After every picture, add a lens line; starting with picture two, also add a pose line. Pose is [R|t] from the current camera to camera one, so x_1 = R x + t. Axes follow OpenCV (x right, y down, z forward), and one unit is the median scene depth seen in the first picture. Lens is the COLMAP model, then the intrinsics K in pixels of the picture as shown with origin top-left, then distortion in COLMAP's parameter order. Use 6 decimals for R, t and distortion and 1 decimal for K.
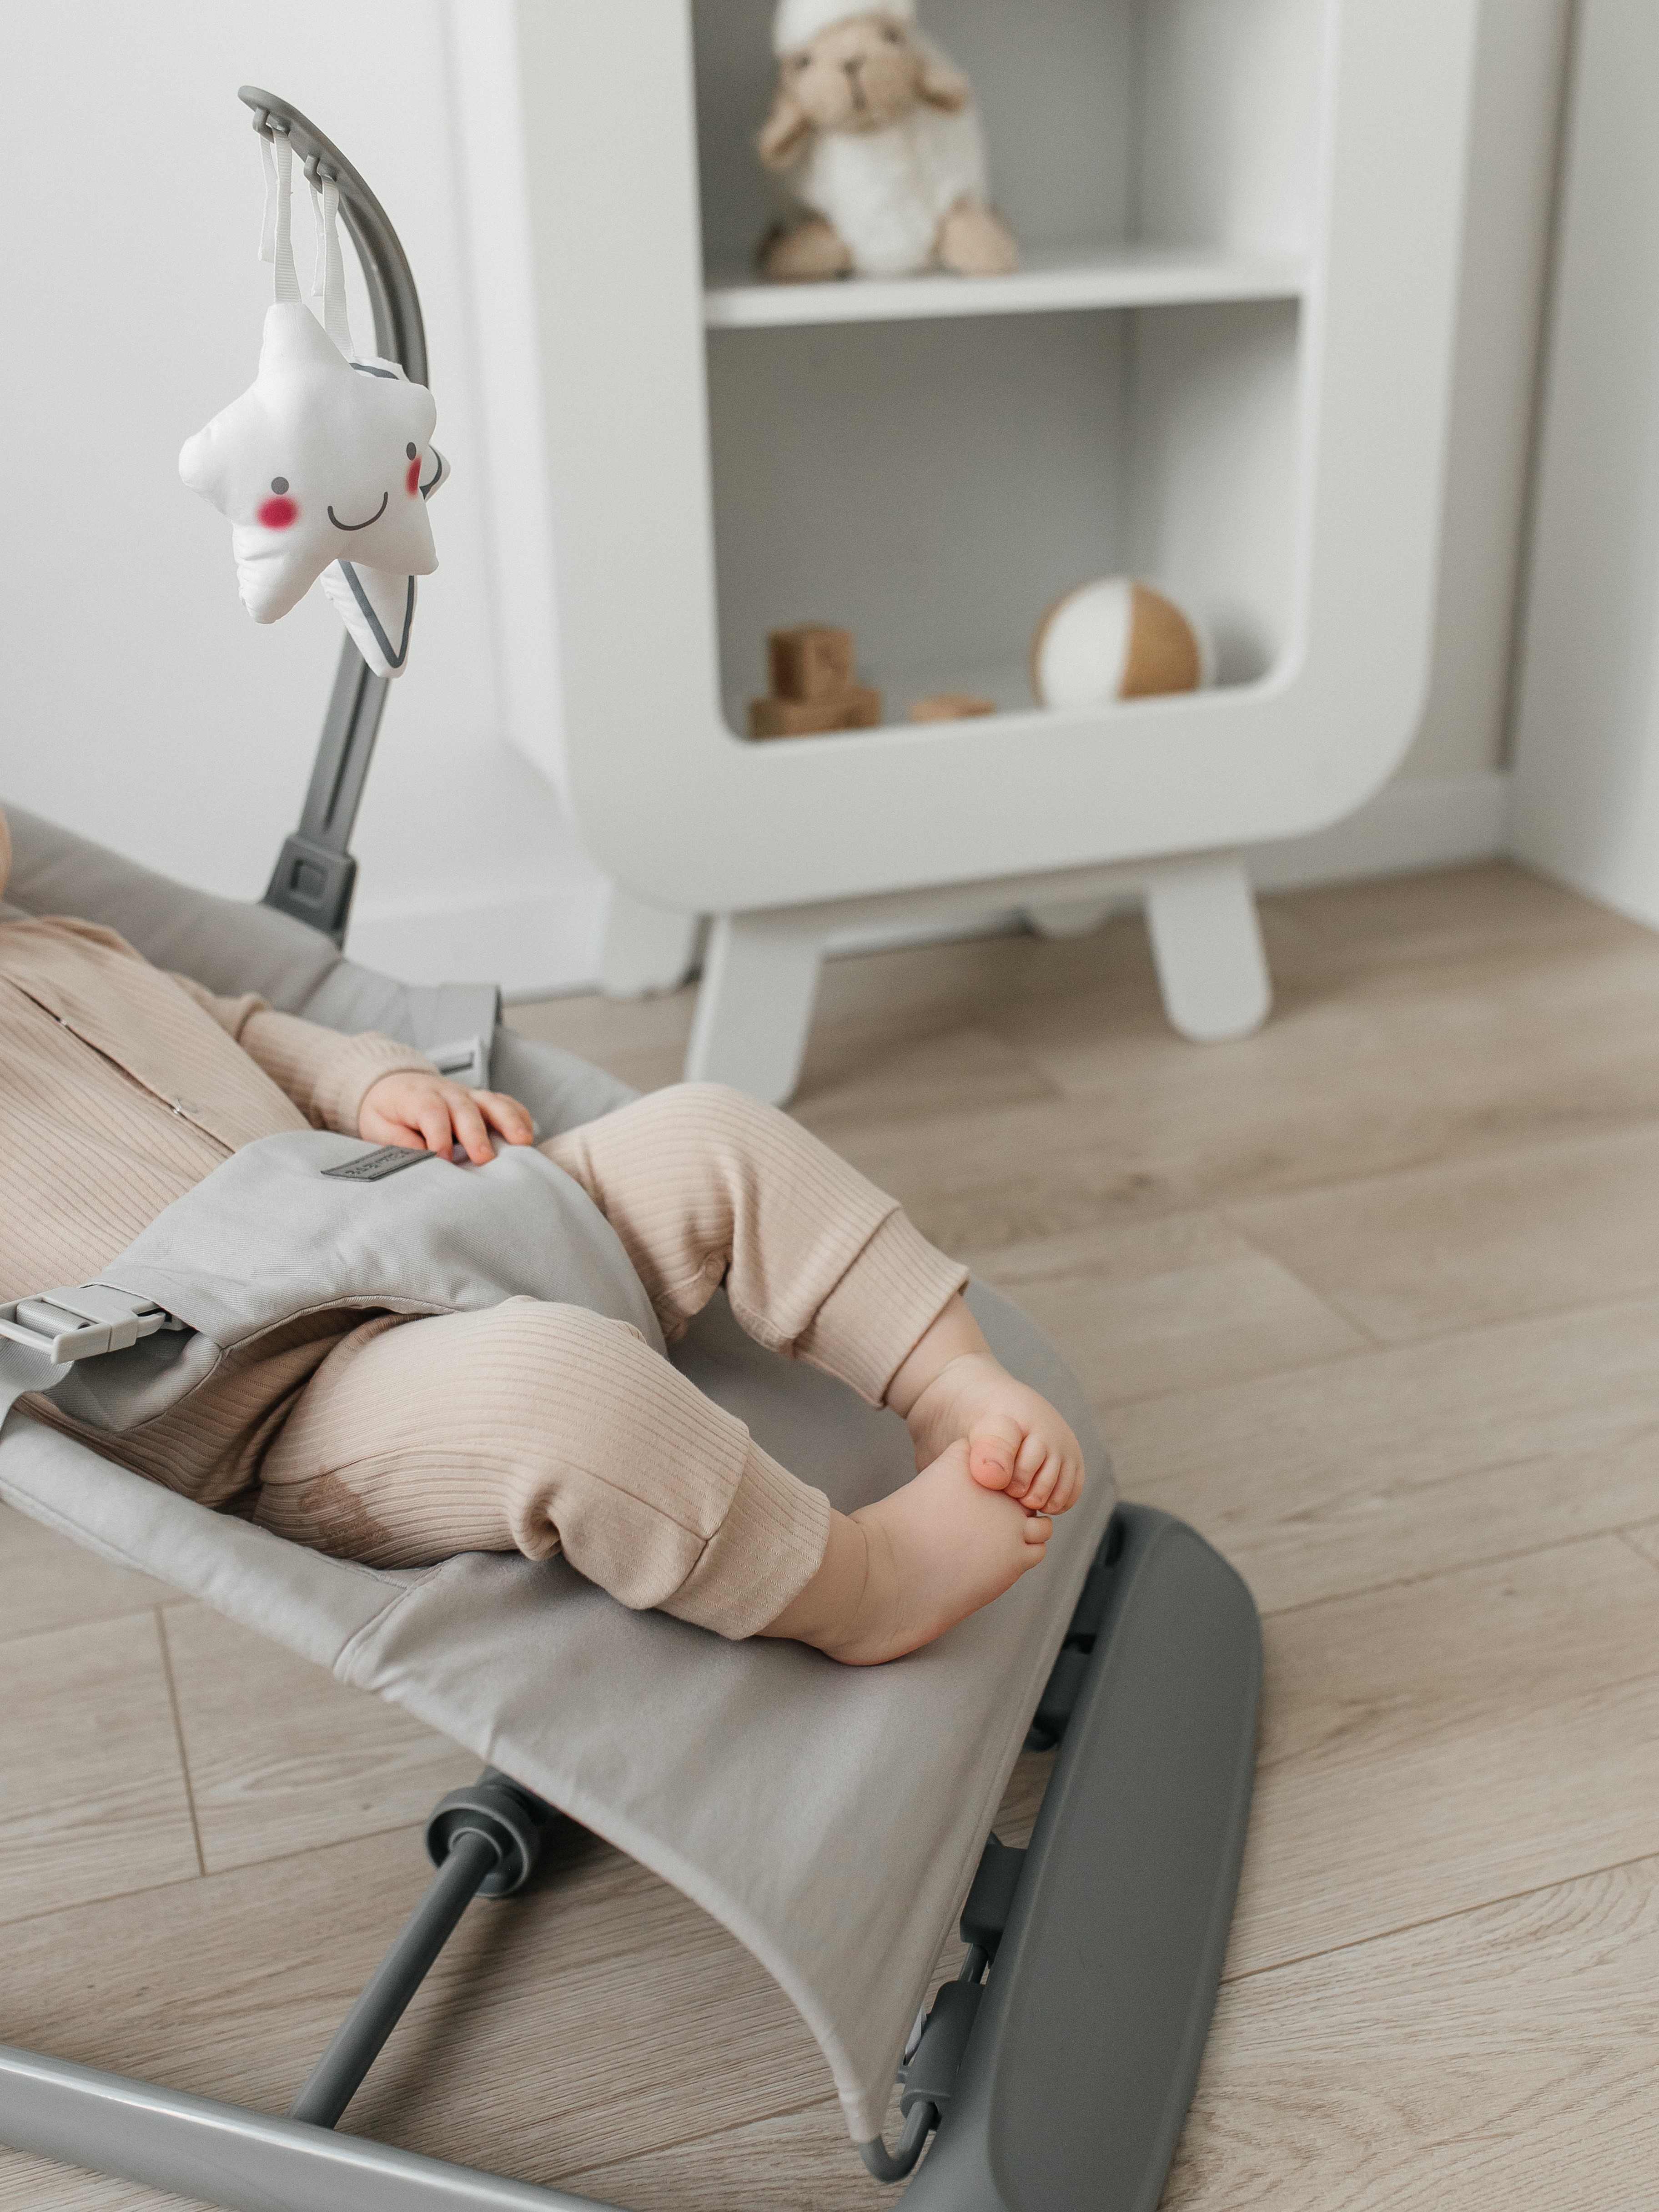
lens RADIAL K [[2346.5, 0, 829.5], [0, 2346.5, 1106.0], [0, 0, 1]] dist [-0.005263, -0.002919]
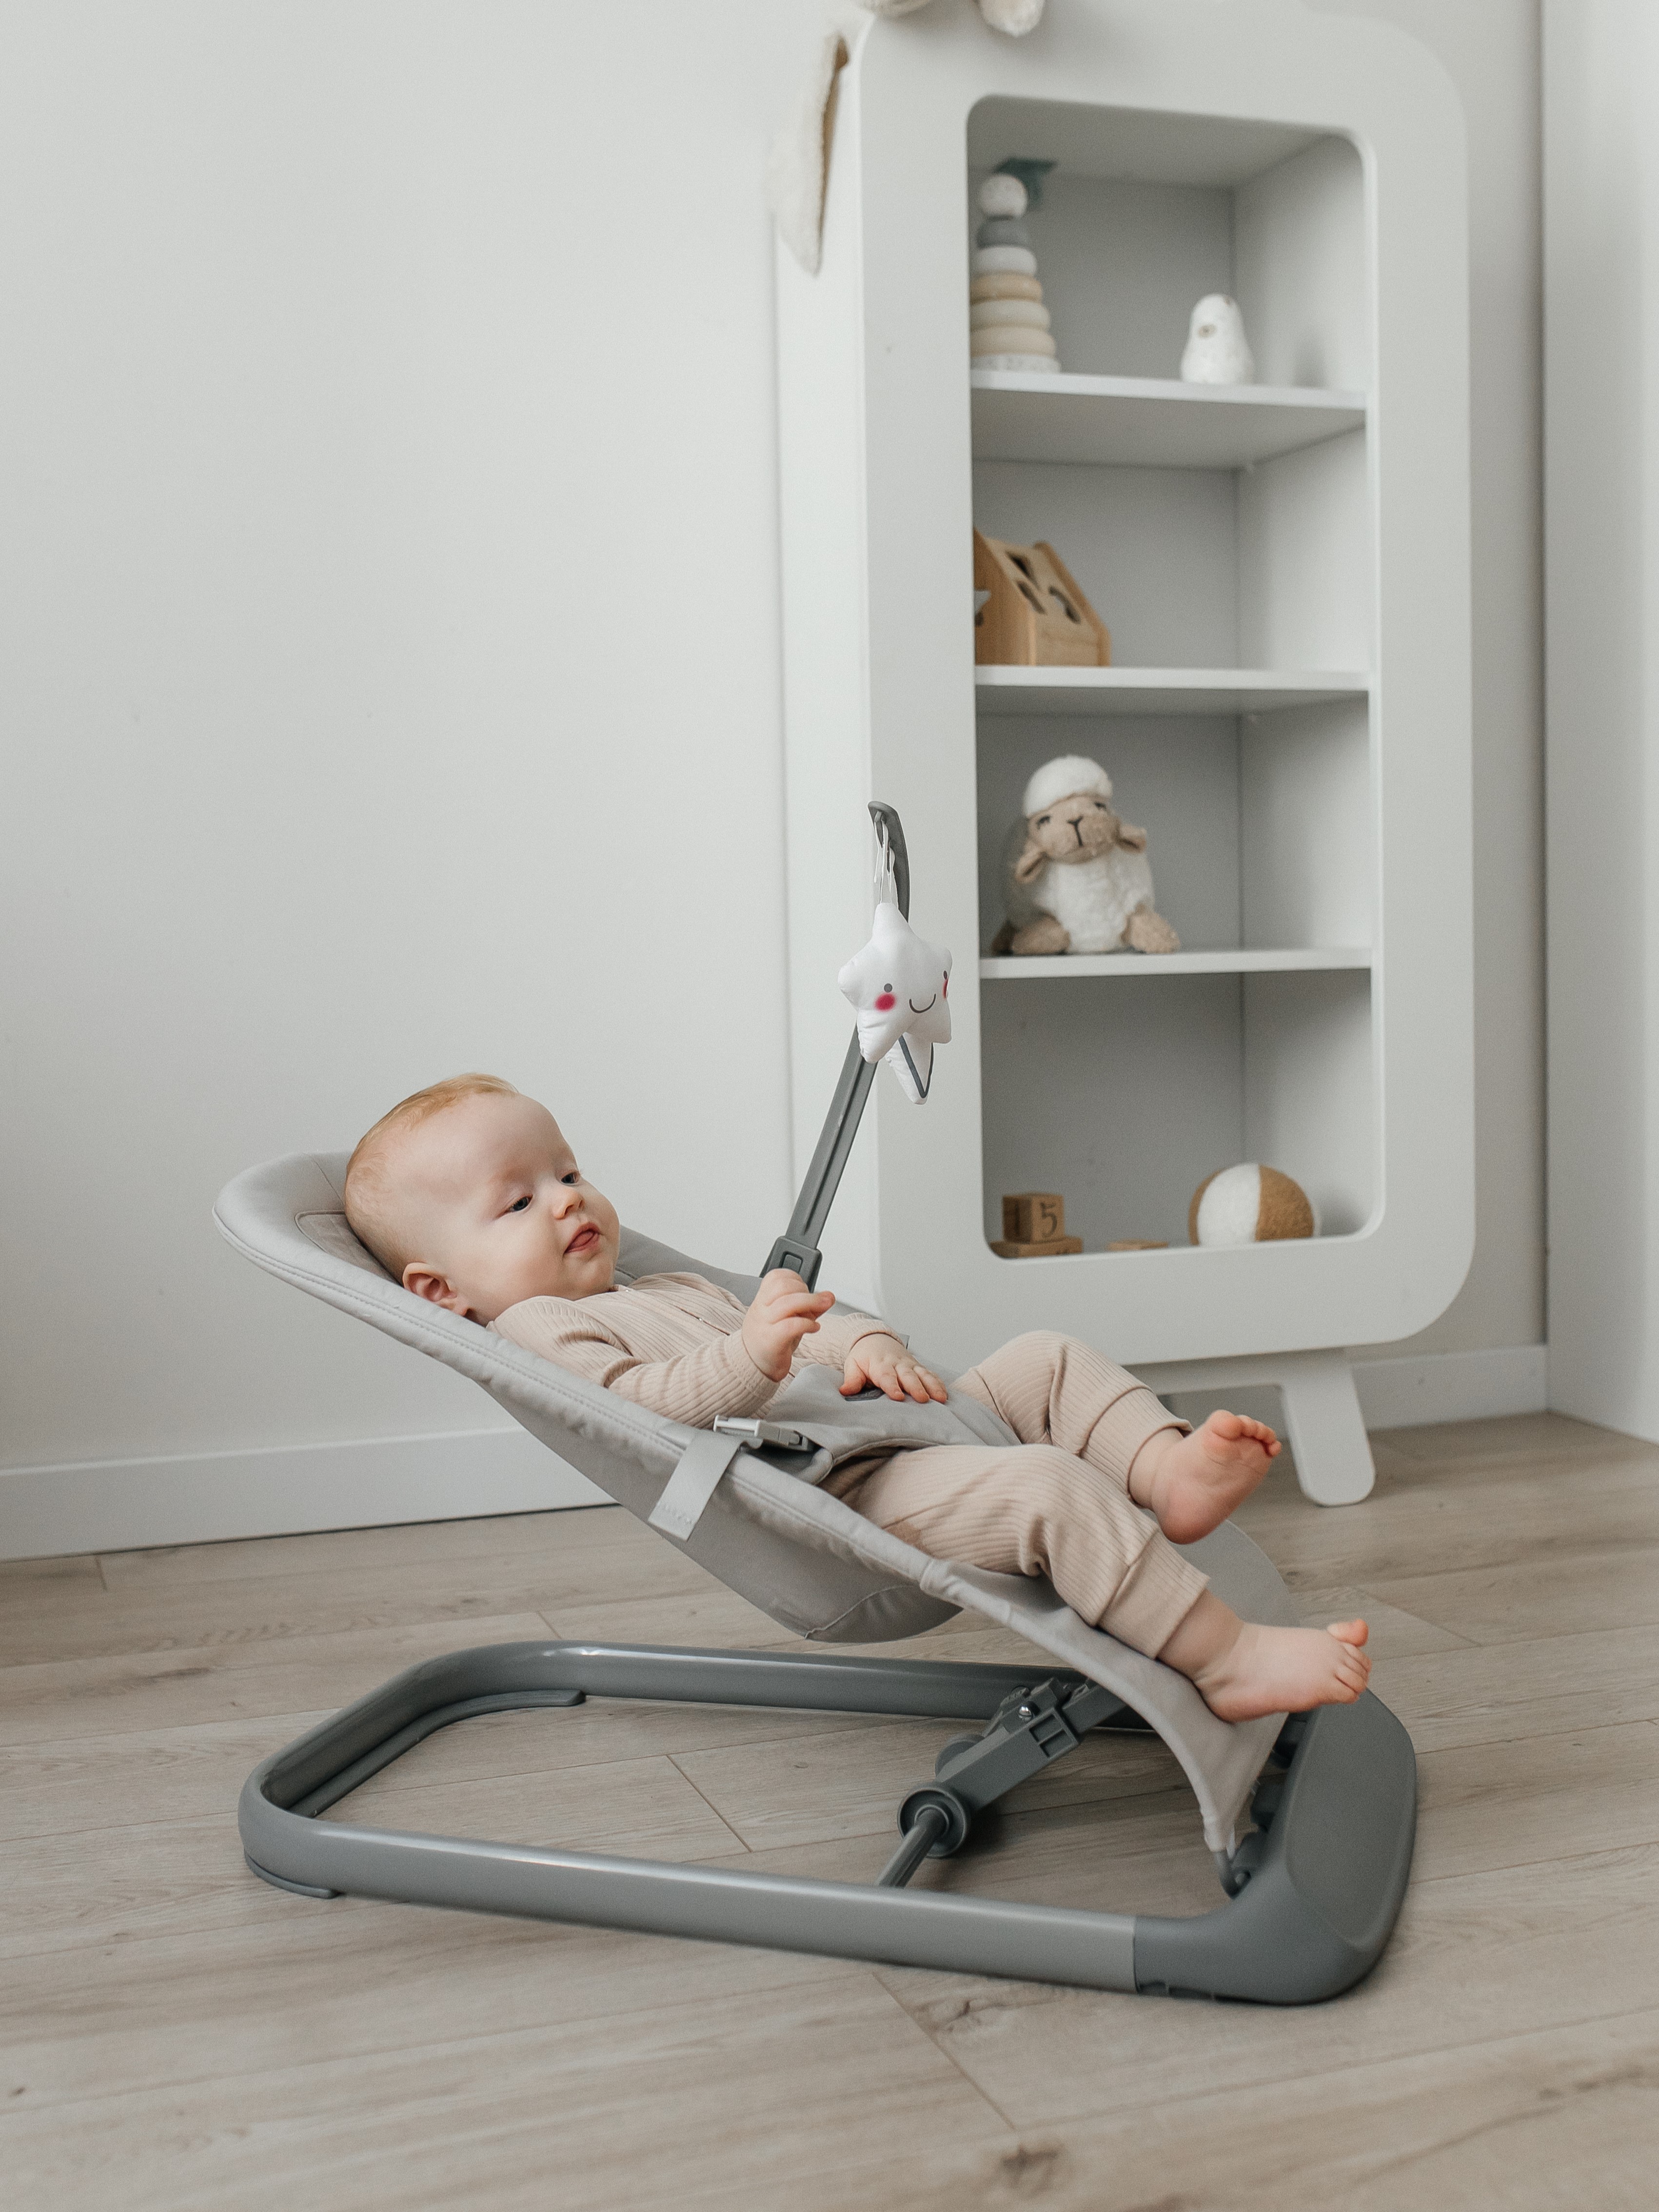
lens RADIAL K [[2481.4, 0, 839.9], [0, 2481.4, 990.9], [0, 0, 1]] dist [-0.003200, 0.023355]
pose [[0.999941, 0.008319, -0.007054, -0.192227], [-0.010301, 0.932850, -0.360118, 0.371277], [0.003584, 0.360169, 0.932880, -0.723862]]
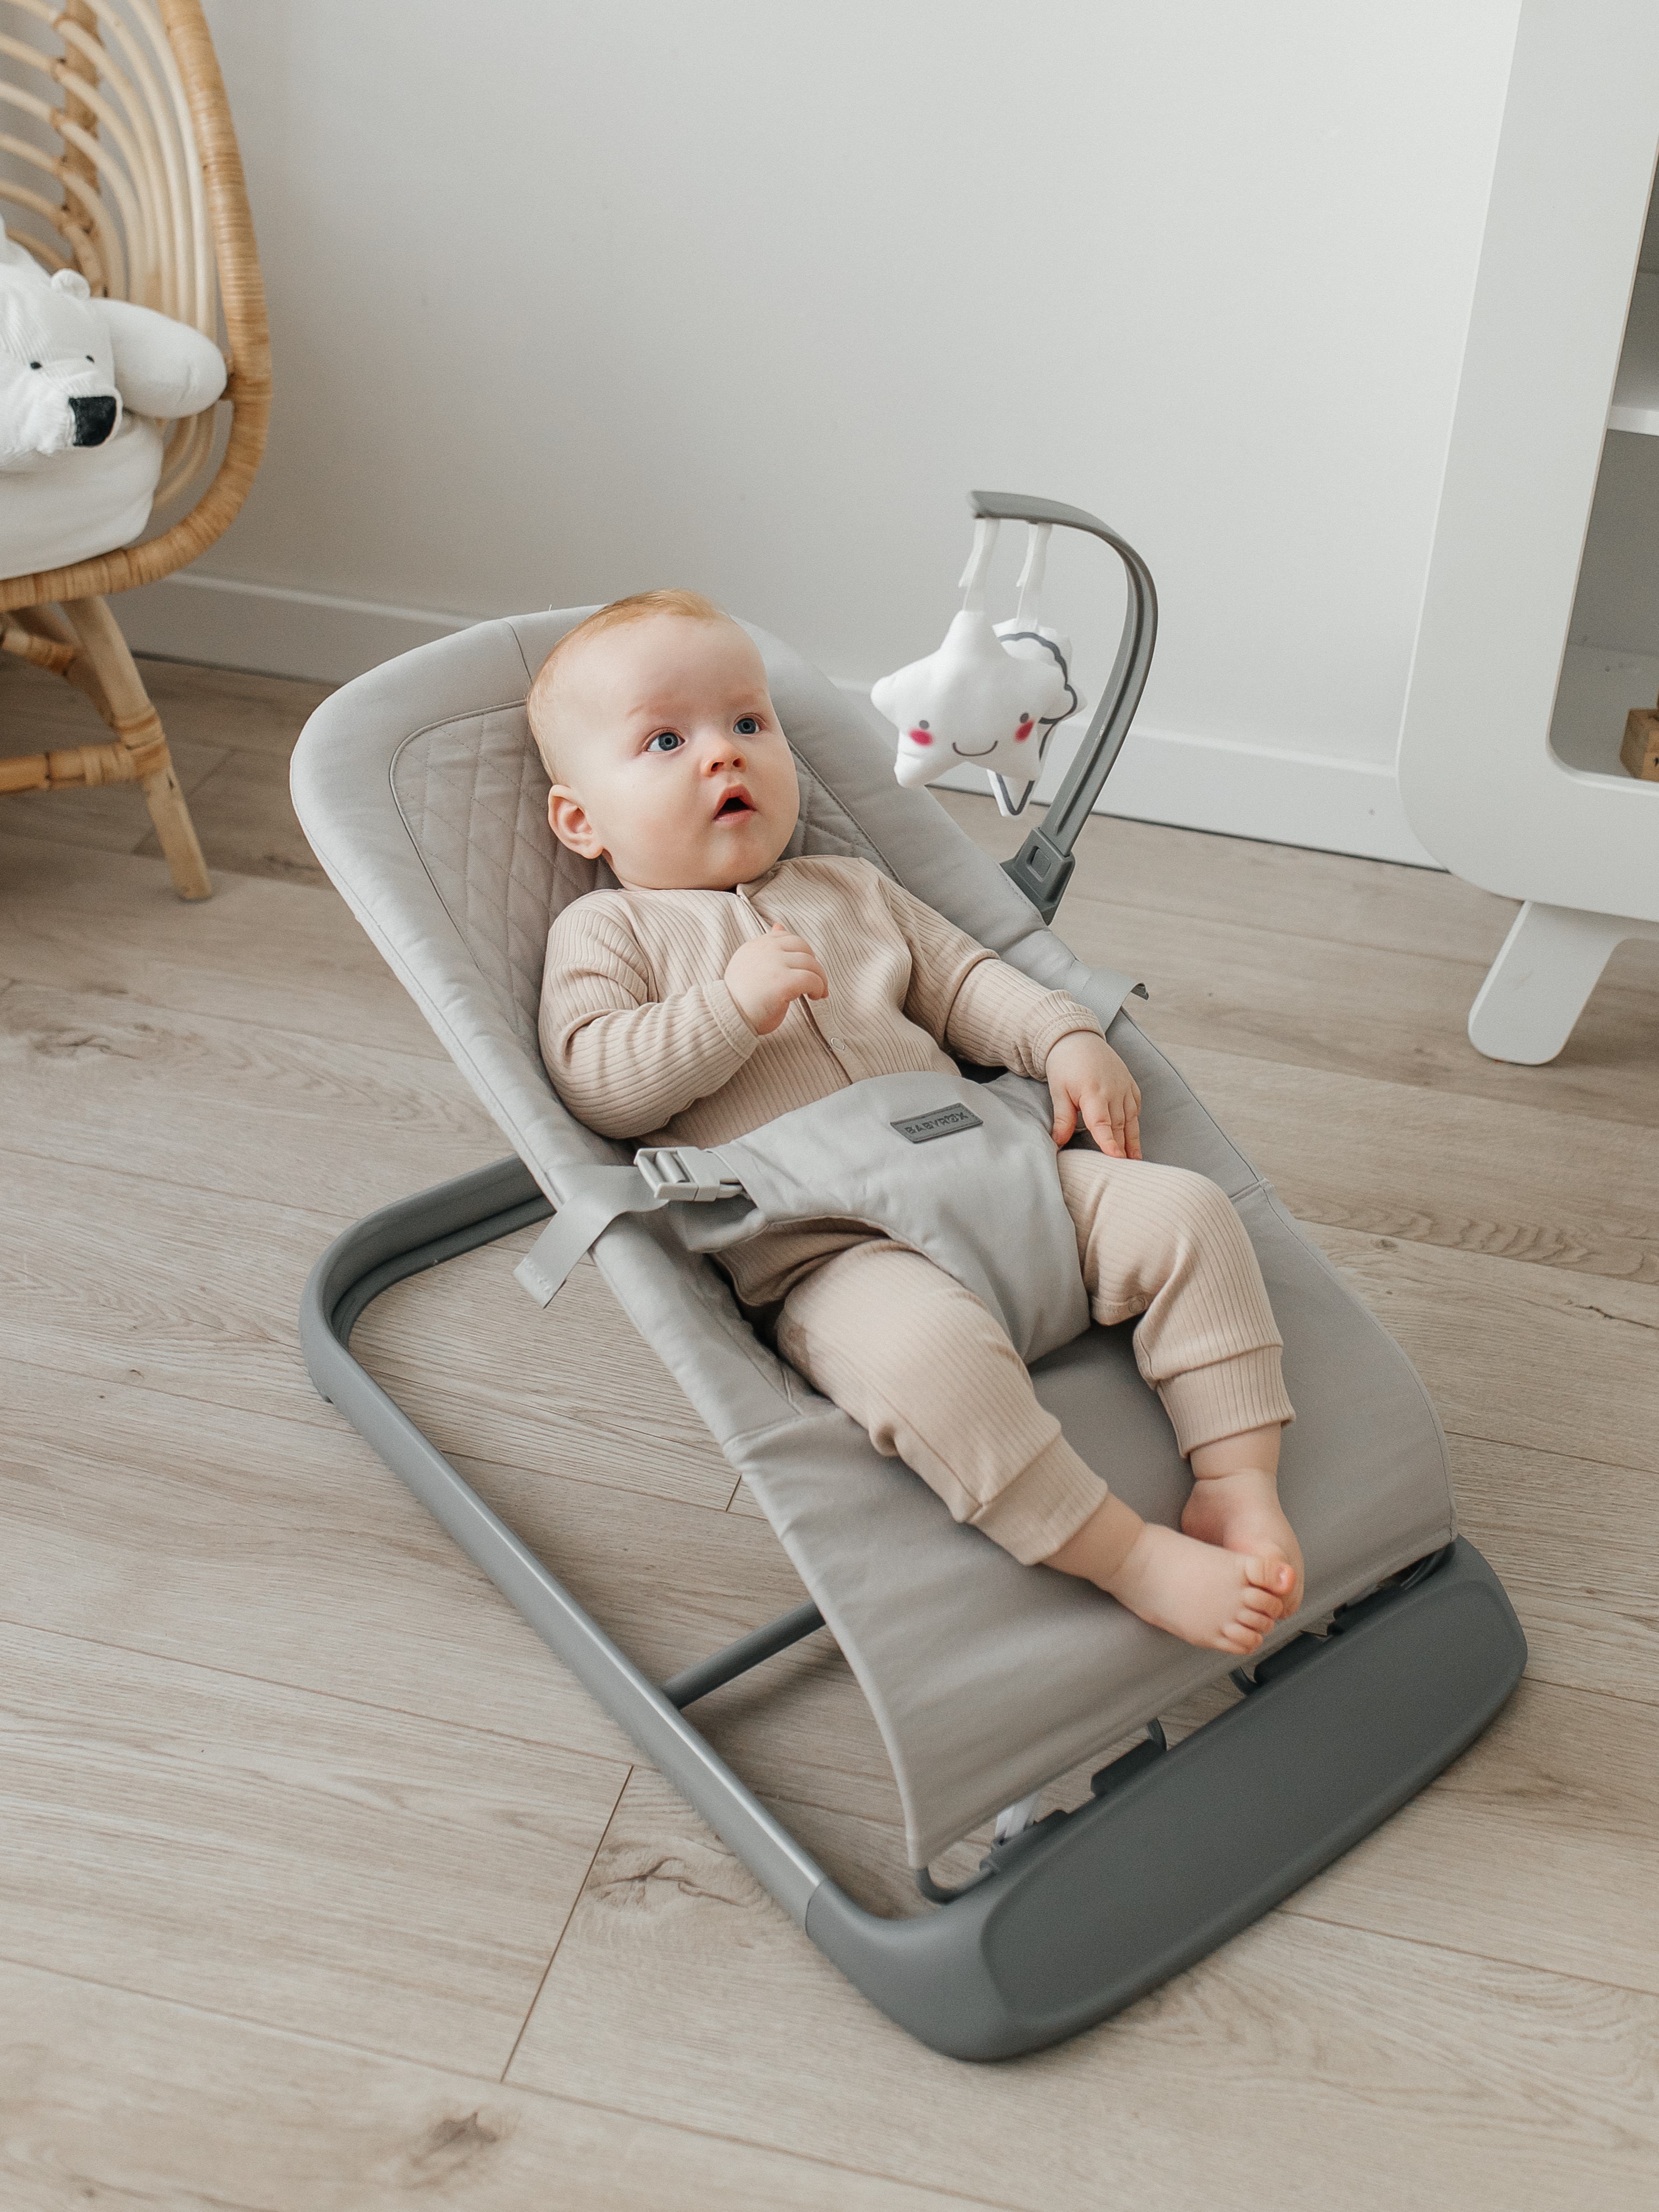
lens RADIAL K [[2594.6, 0, 970.4], [0, 2594.6, 1044.4], [0, 0, 1]] dist [-0.000160, 0.009701]
pose [[0.846157, 0.359845, -0.393103, 0.378583], [-0.292547, 0.930179, 0.221774, -0.333874], [0.445460, -0.072655, 0.892349, -0.346399]]
